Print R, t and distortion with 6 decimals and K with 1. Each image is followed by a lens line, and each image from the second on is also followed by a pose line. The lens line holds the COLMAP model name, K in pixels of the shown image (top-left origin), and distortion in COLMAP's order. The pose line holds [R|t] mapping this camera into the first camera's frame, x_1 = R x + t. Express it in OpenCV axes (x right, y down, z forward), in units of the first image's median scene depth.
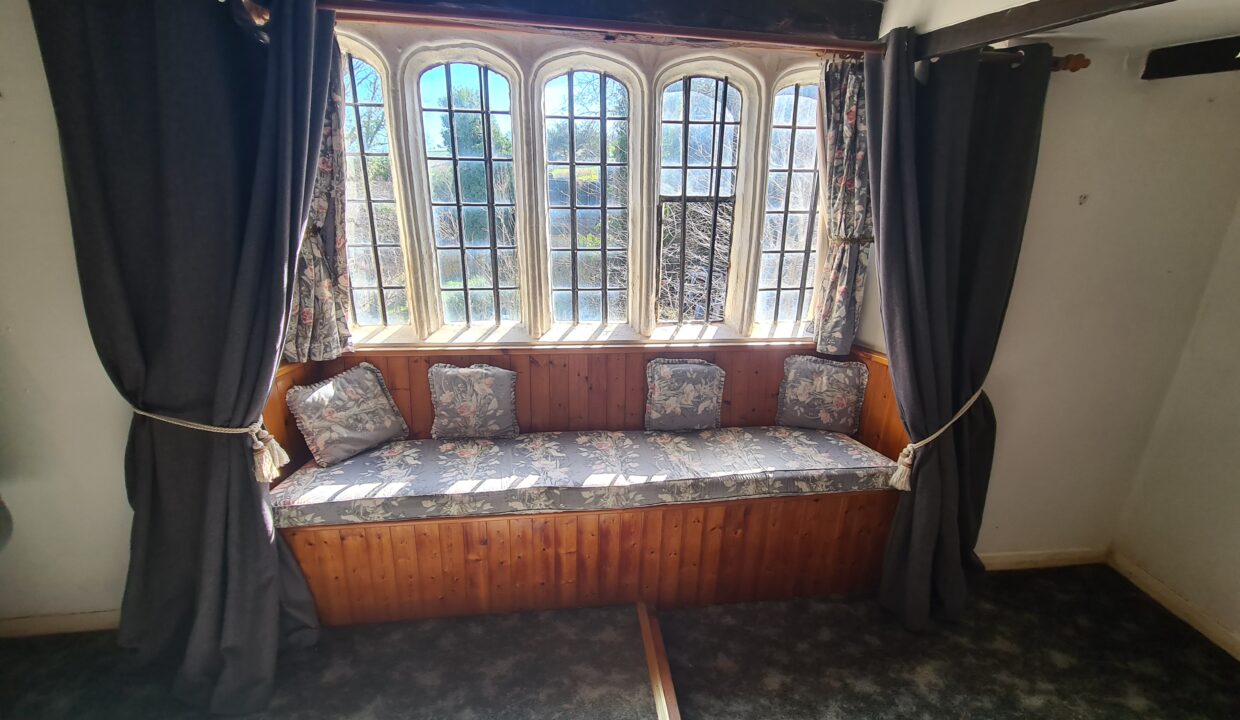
lens RADIAL K [[508.3, 0, 619.8], [0, 508.3, 356.4], [0, 0, 1]] dist [0.000446, 0.000086]
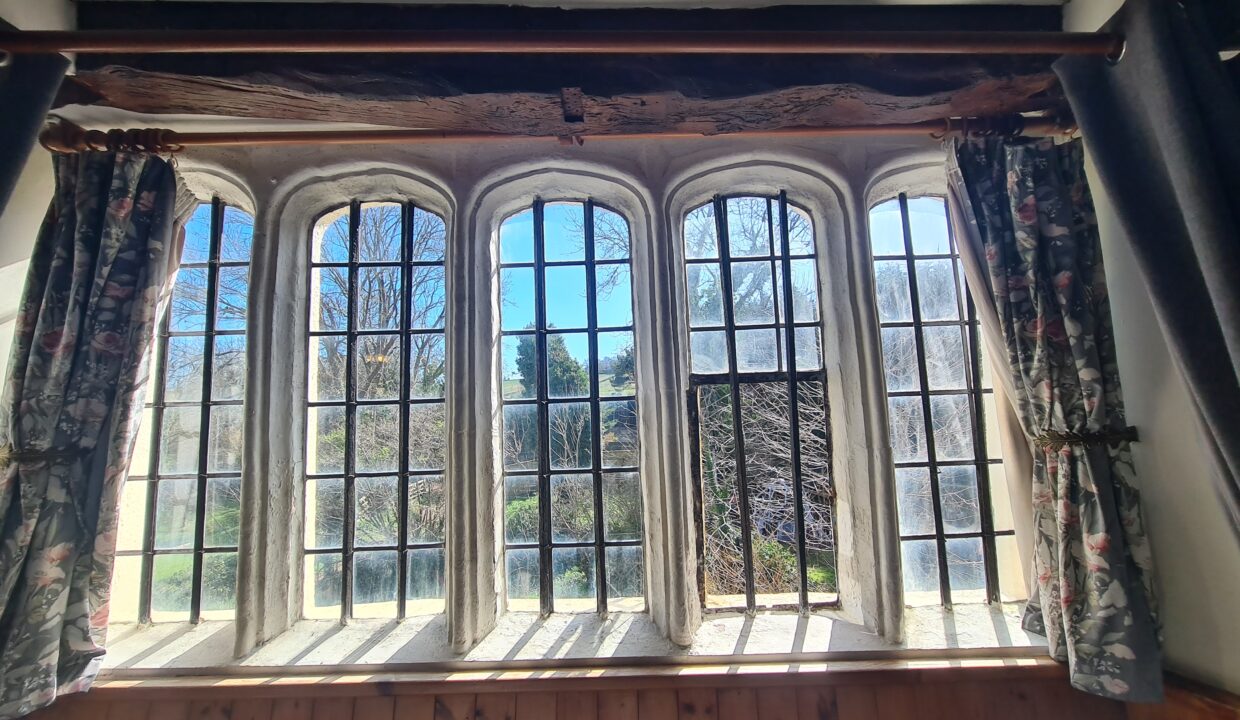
lens RADIAL K [[508.3, 0, 619.8], [0, 508.3, 356.4], [0, 0, 1]] dist [0.000446, 0.000086]
pose [[0.990219, -0.056755, -0.127456, 0.073949], [0.000573, 0.915170, -0.403069, -0.101798], [0.139520, 0.399053, 0.906251, 0.457099]]
